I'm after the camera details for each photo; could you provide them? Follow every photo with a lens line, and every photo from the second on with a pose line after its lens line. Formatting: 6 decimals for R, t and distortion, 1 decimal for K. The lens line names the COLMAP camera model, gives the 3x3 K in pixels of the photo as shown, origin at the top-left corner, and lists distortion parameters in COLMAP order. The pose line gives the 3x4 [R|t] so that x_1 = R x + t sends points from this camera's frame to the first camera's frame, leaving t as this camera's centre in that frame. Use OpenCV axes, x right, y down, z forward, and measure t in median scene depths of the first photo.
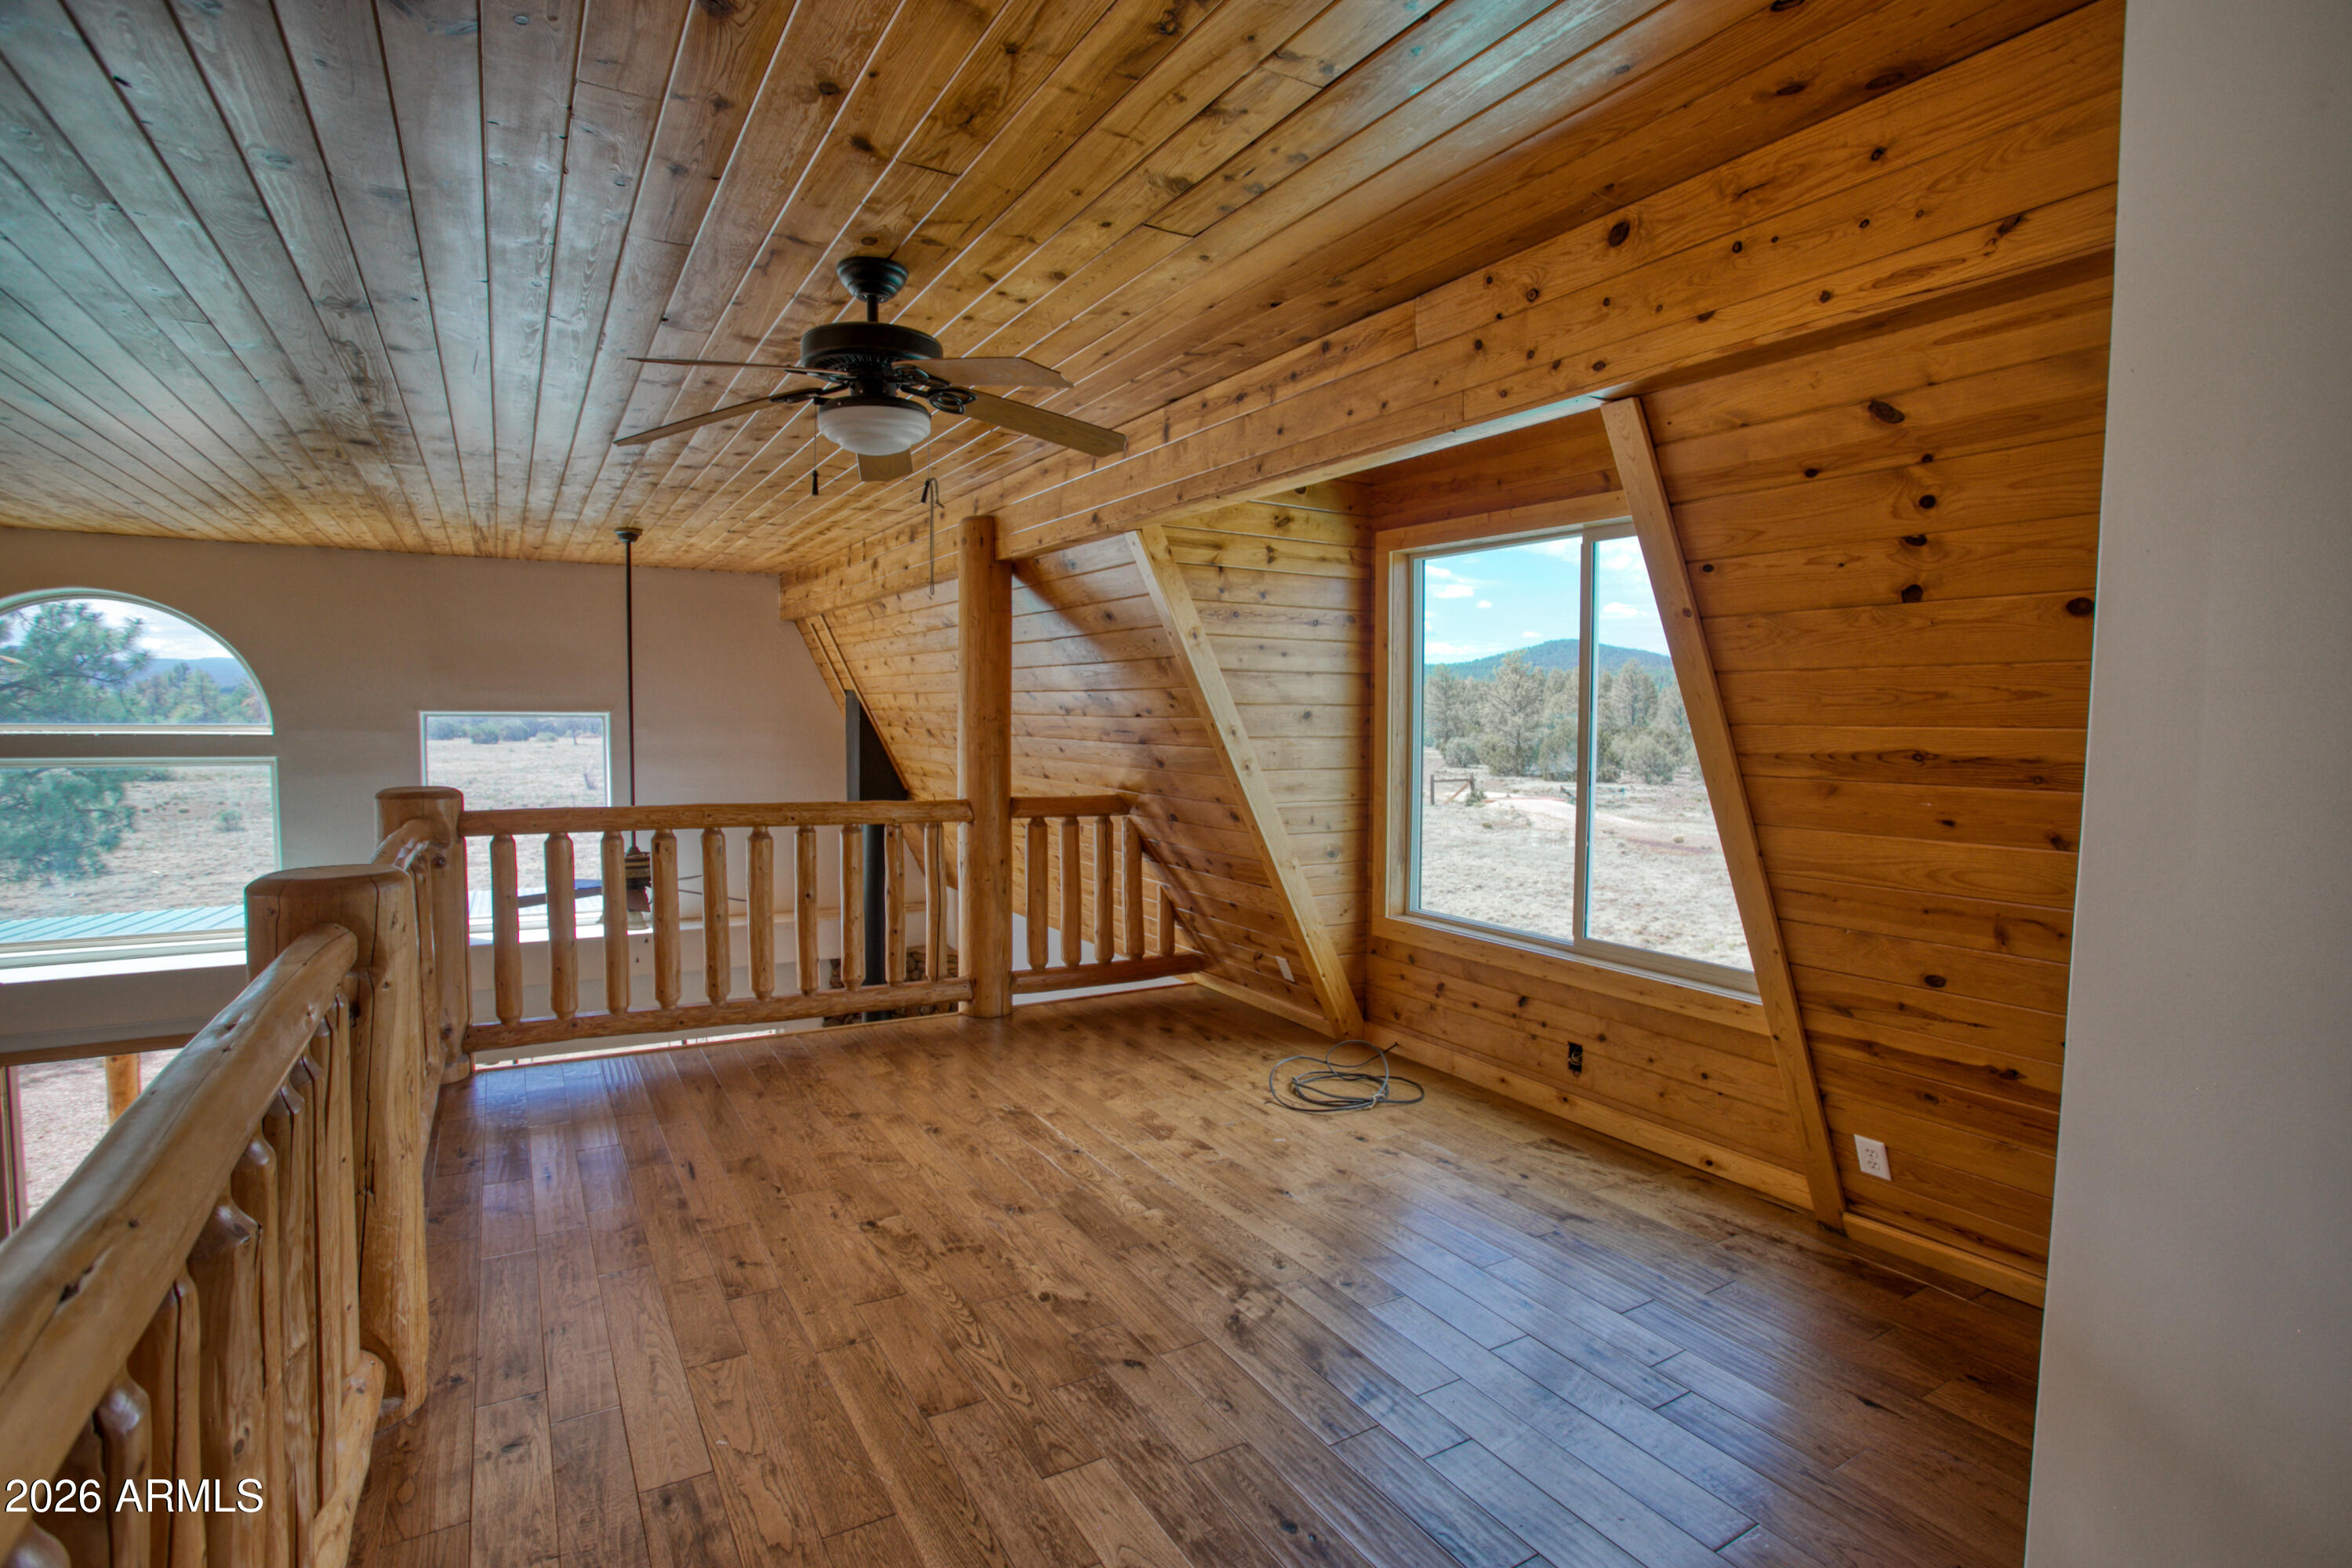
lens RADIAL K [[1155.7, 0, 1179.4], [0, 1155.7, 773.0], [0, 0, 1]] dist [-0.002350, -0.000126]
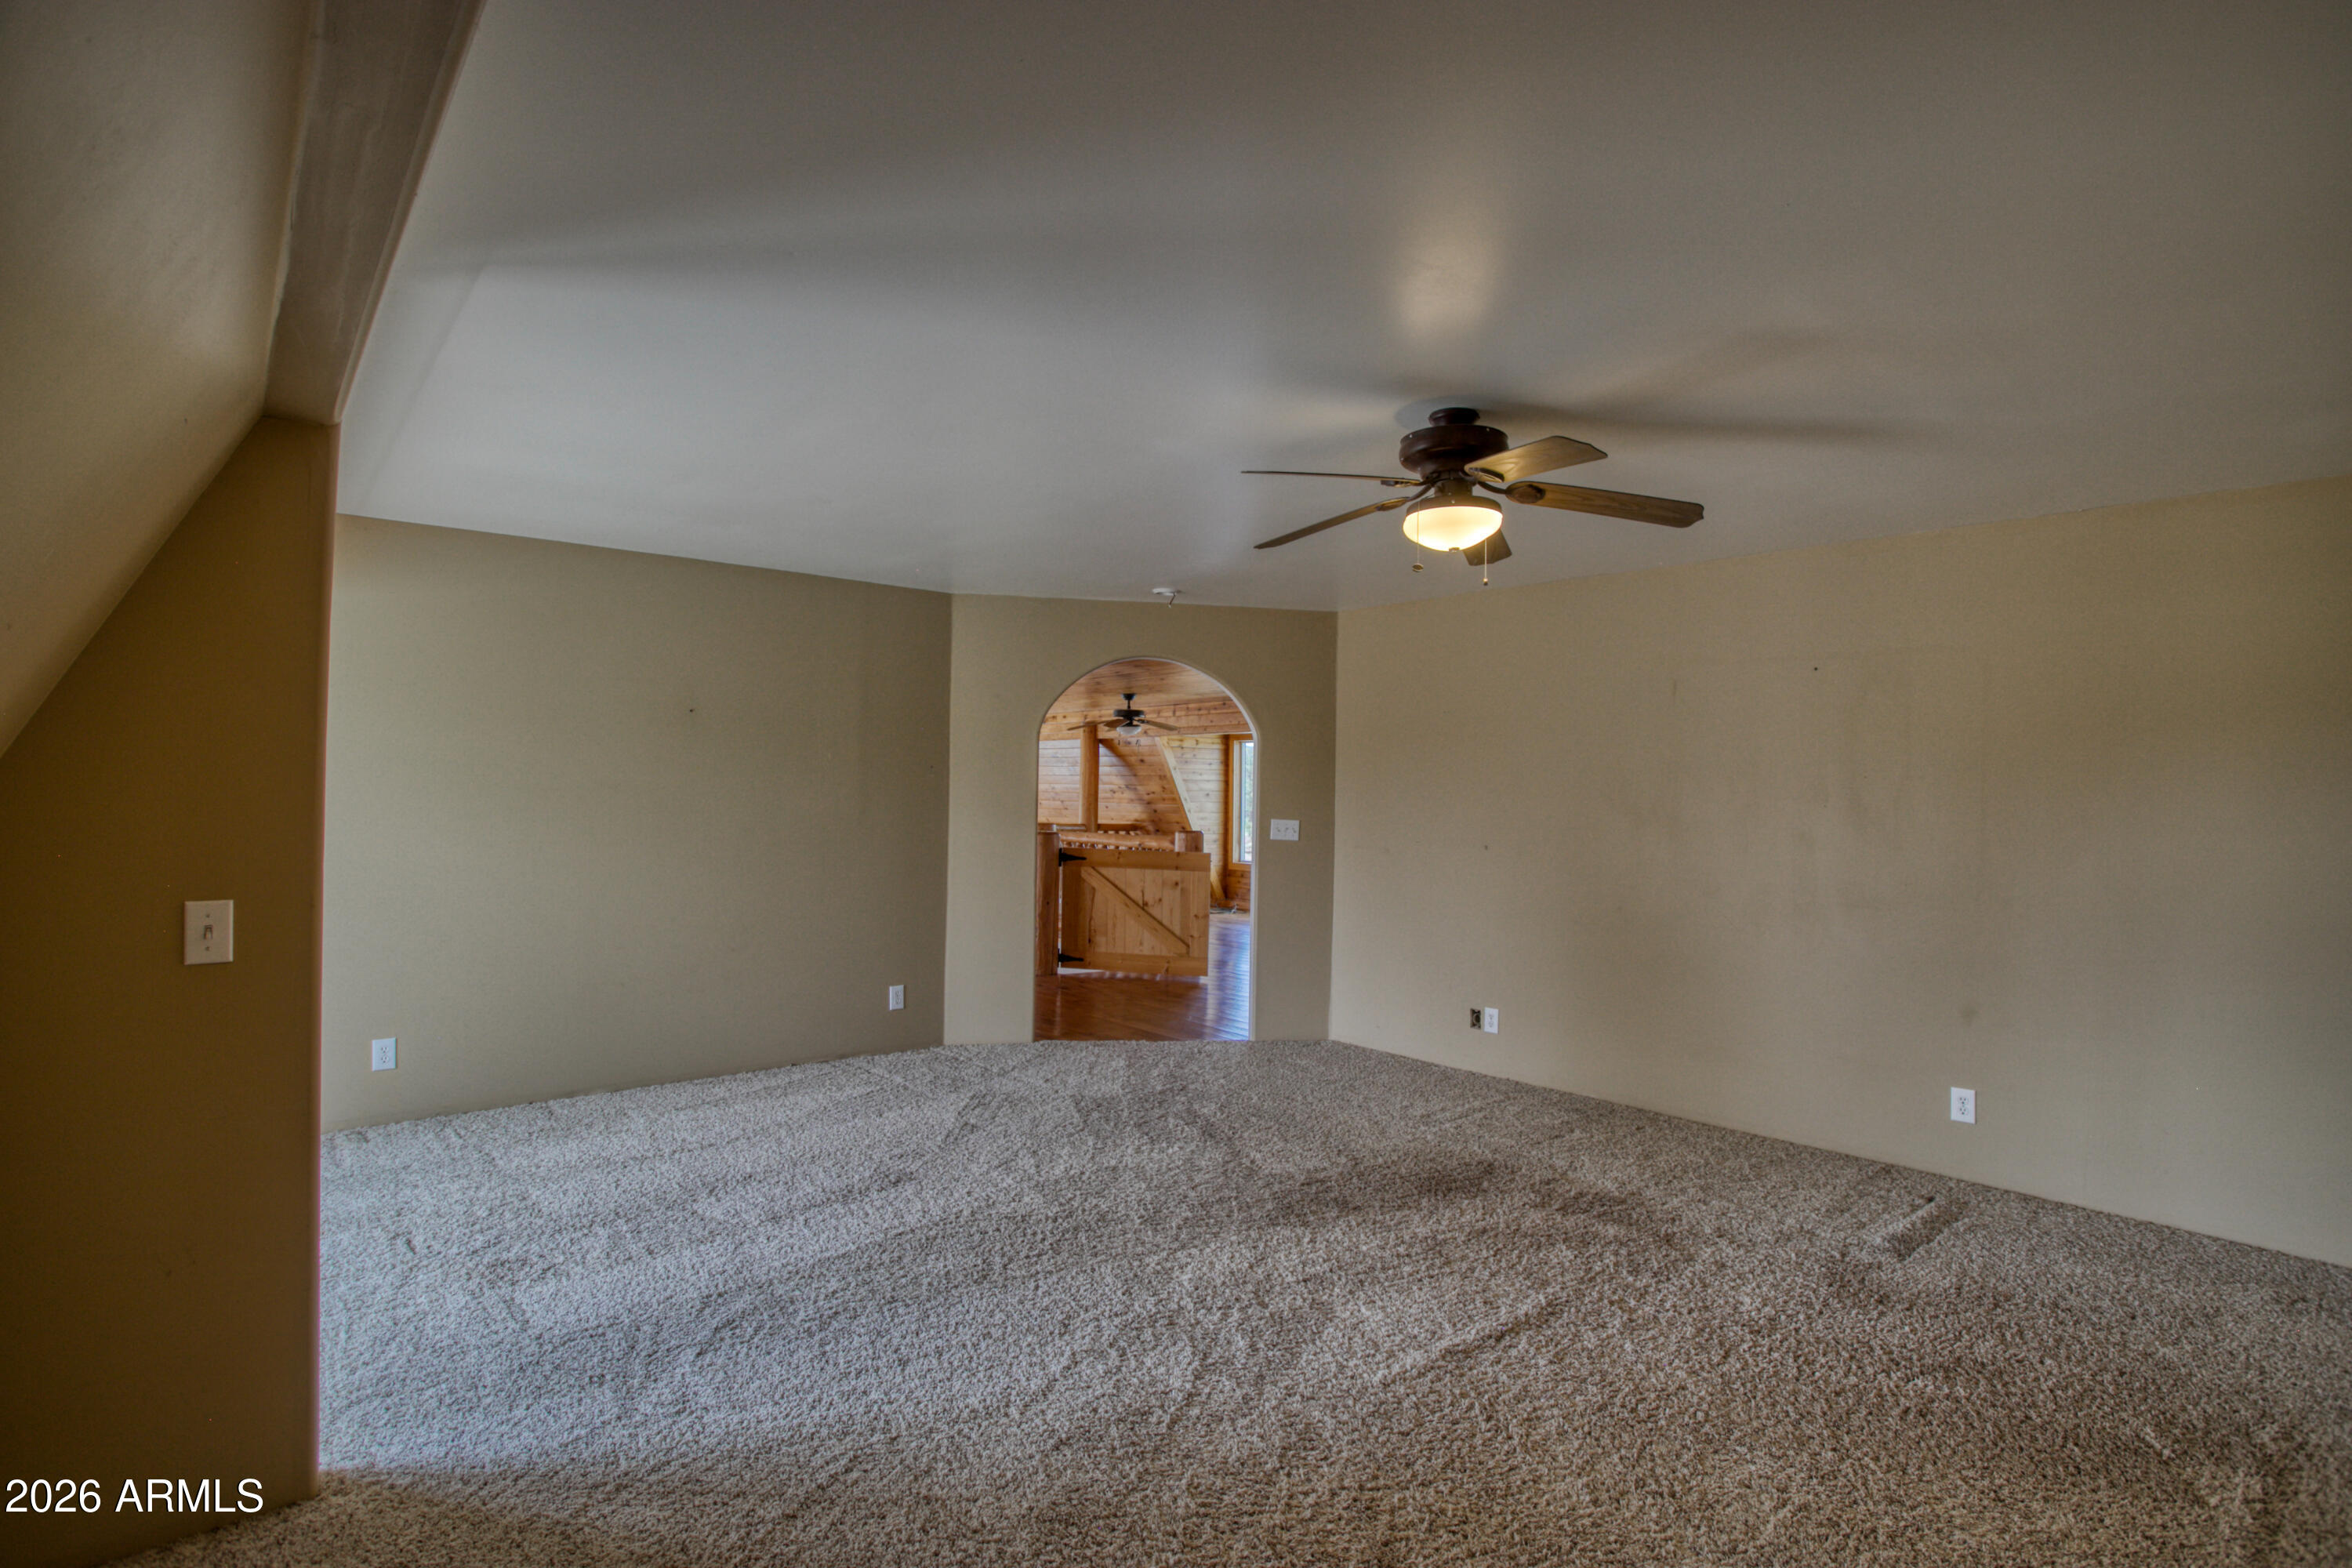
lens RADIAL K [[1155.7, 0, 1179.4], [0, 1155.7, 773.0], [0, 0, 1]] dist [-0.002350, -0.000126]
pose [[0.984402, 0.002822, 0.175911, -0.473818], [0.008143, 0.998069, -0.061582, 0.076851], [-0.175746, 0.062054, 0.982478, -1.880846]]
